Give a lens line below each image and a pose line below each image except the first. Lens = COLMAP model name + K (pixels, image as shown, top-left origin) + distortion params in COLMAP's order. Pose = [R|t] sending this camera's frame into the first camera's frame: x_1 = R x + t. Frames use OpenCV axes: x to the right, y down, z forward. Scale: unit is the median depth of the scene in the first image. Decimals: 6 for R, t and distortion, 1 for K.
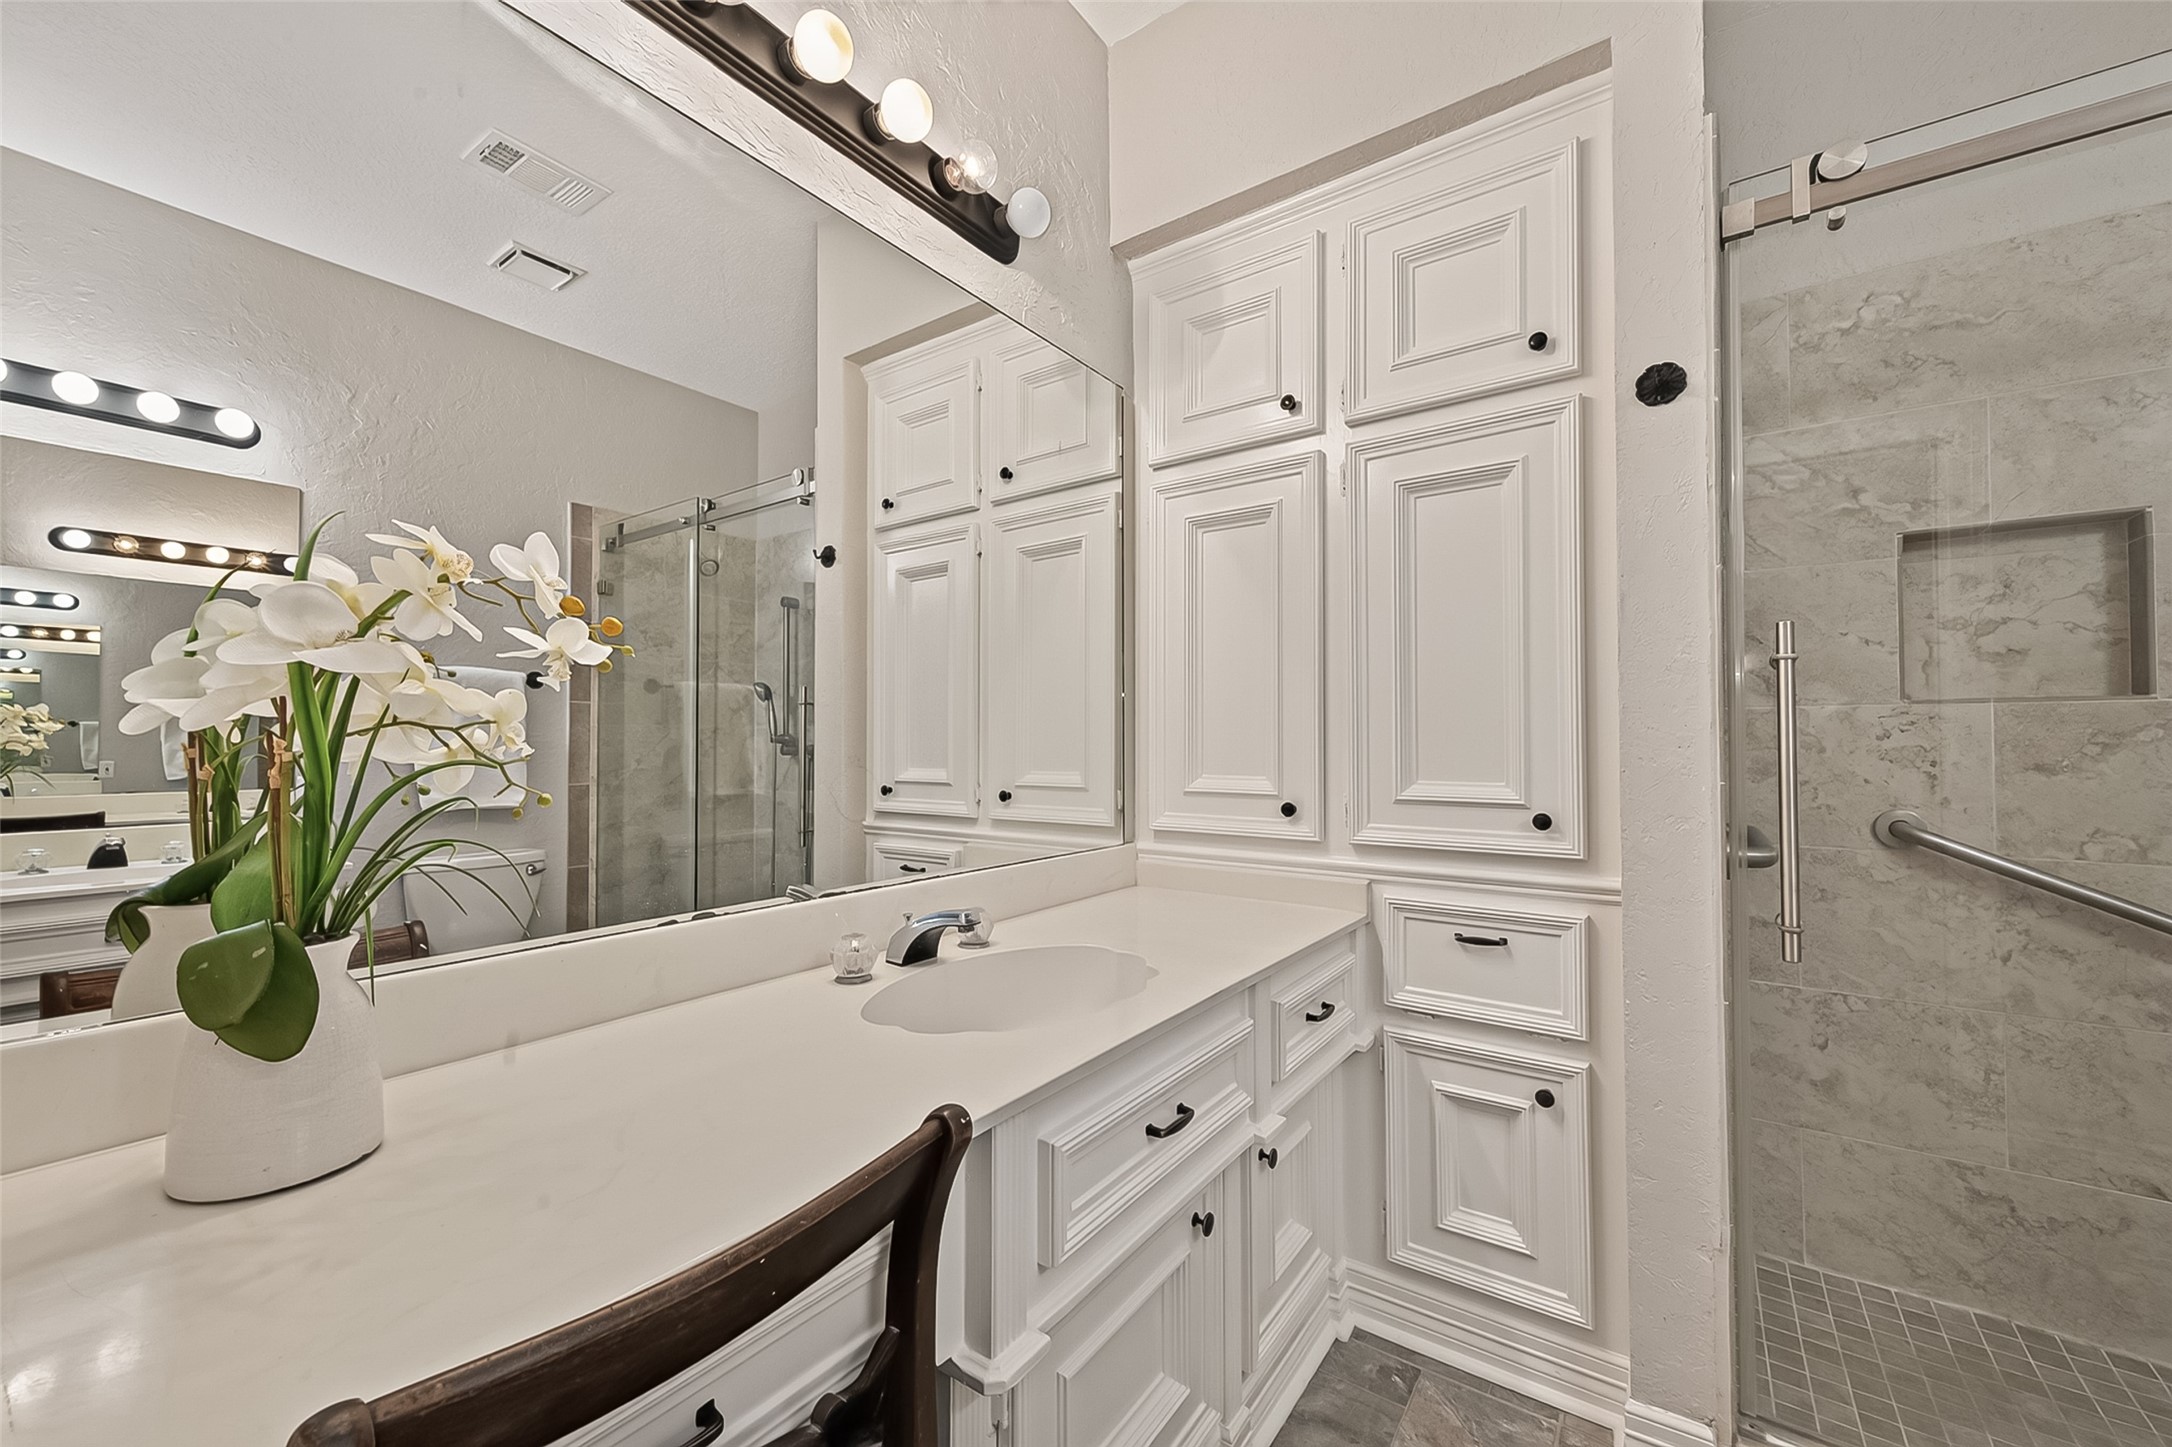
lens RADIAL K [[832.8, 0, 1074.7], [0, 832.8, 728.1], [0, 0, 1]] dist [0.000968, 0.000064]
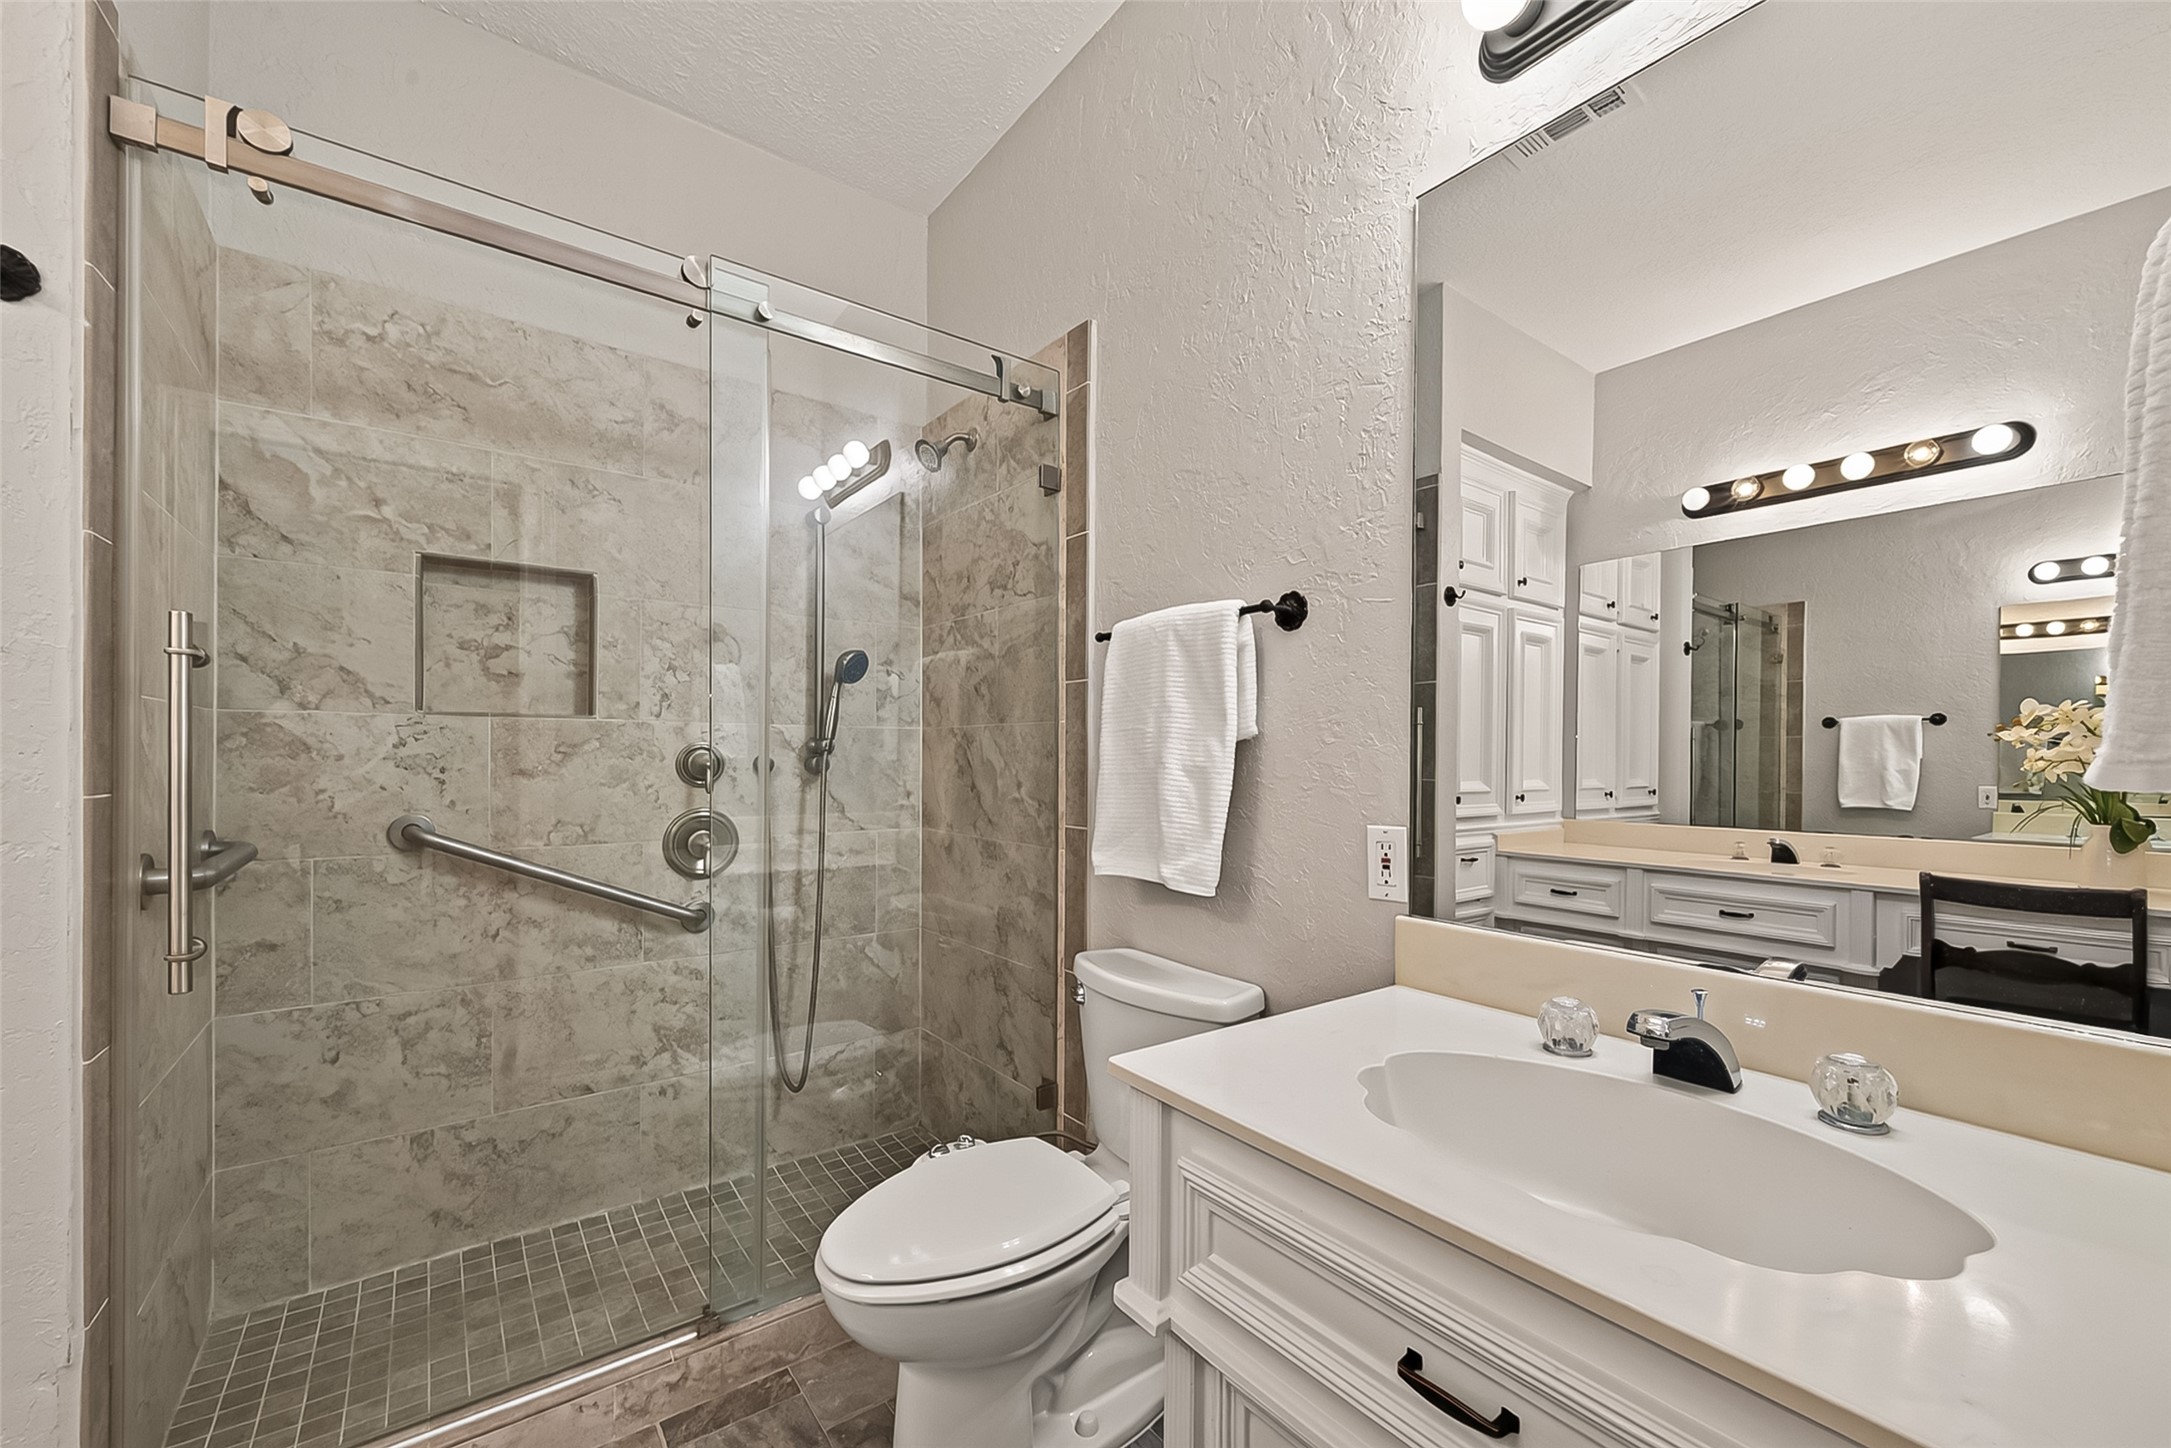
lens RADIAL K [[868.0, 0, 1093.3], [0, 868.0, 758.3], [0, 0, 1]] dist [-0.001811, -0.000173]
pose [[0.288471, 0.000147, 0.957489, 0.187630], [-0.025305, 0.999652, 0.007470, -0.002959], [-0.957154, -0.026384, 0.288374, -0.144016]]
